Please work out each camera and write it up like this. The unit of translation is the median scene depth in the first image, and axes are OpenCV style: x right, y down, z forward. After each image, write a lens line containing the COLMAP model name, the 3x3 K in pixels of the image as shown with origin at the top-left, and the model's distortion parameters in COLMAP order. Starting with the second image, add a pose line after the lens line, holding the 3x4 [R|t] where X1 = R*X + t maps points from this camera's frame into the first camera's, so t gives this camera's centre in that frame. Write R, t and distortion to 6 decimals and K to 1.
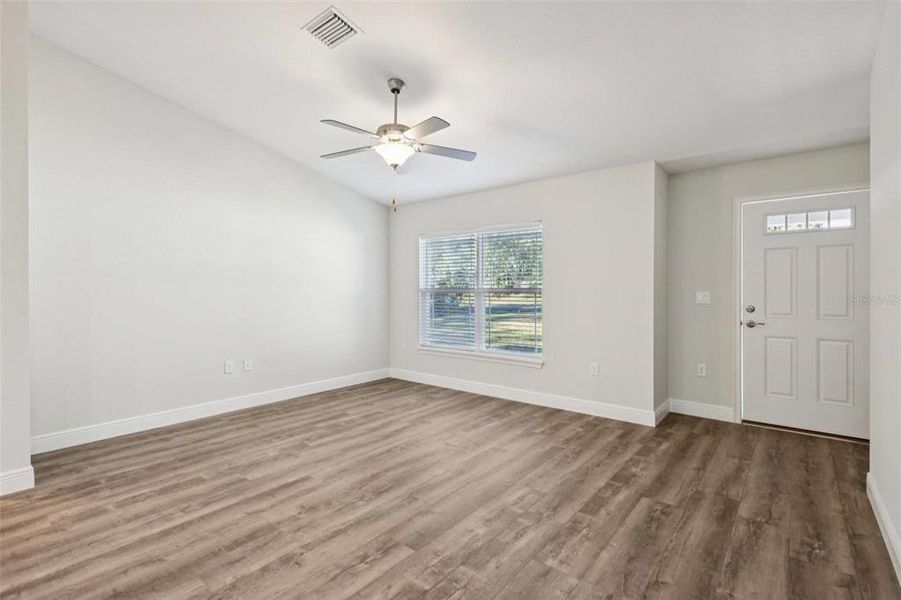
lens RADIAL K [[425.3, 0, 445.7], [0, 425.3, 292.0], [0, 0, 1]] dist [0.002985, -0.000262]
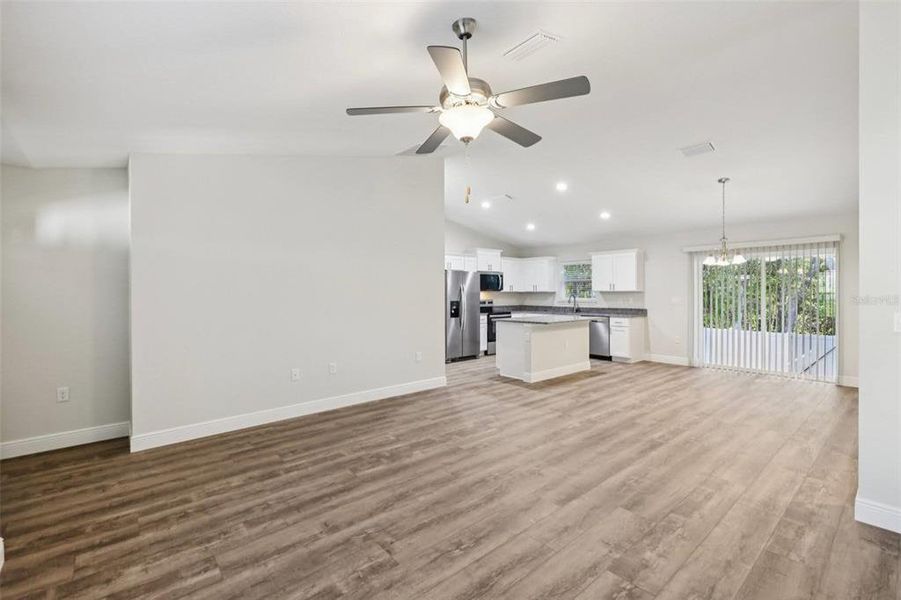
lens RADIAL K [[393.8, 0, 445.3], [0, 393.8, 297.9], [0, 0, 1]] dist [0.008148, -0.002752]
pose [[-0.983679, 0.002318, 0.179916, -0.200612], [0.005817, 0.999804, 0.018921, -0.040225], [-0.179837, 0.019658, -0.983500, 1.653154]]
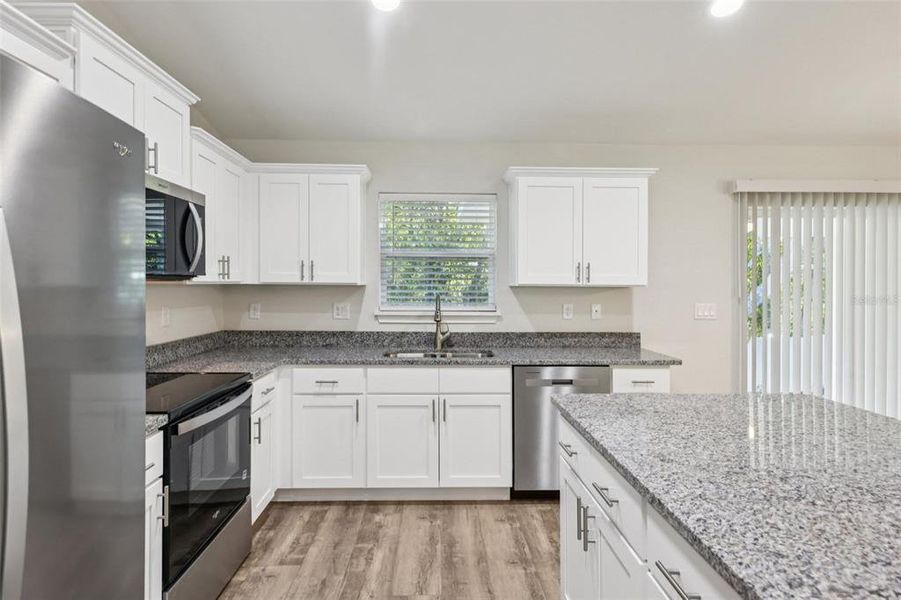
lens RADIAL K [[475.9, 0, 445.8], [0, 475.9, 283.4], [0, 0, 1]] dist [0.014843, 0.000242]
pose [[-0.762905, -0.005872, -0.646484, 0.091376], [-0.008856, 0.999960, 0.001369, -0.032537], [0.646450, 0.006770, -0.762926, -0.341810]]
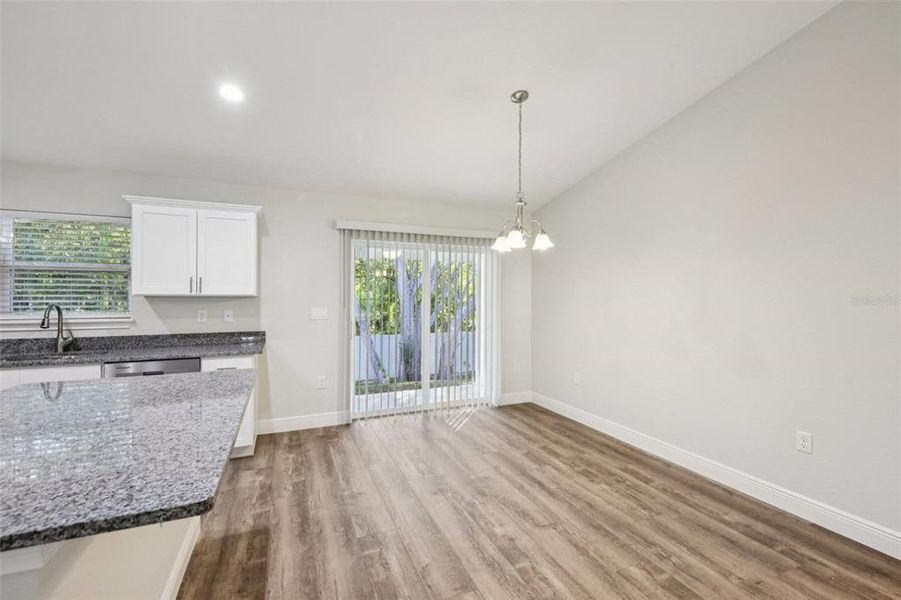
lens RADIAL K [[393.8, 0, 448.8], [0, 393.8, 292.7], [0, 0, 1]] dist [0.008148, -0.002752]
pose [[-0.475572, -0.007388, -0.879646, -0.177667], [-0.005581, 0.999970, -0.005381, -0.034329], [0.879659, 0.002350, -0.475599, 0.163022]]
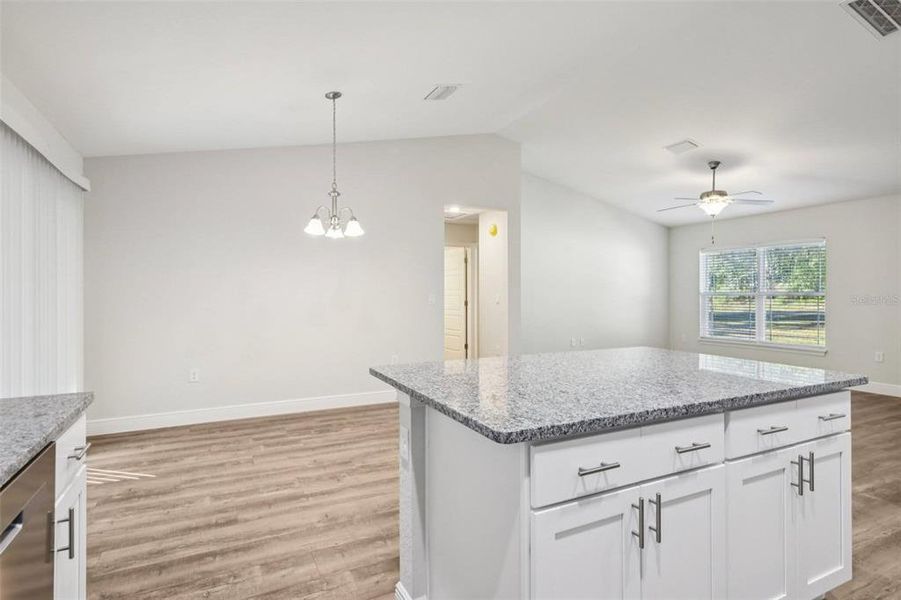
lens RADIAL K [[475.9, 0, 443.7], [0, 475.9, 293.1], [0, 0, 1]] dist [0.006549, -0.000768]
pose [[0.910124, -0.000388, -0.414336, -0.302372], [-0.002725, 0.999972, -0.006924, 0.010238], [0.414327, 0.007431, 0.910098, -1.058014]]
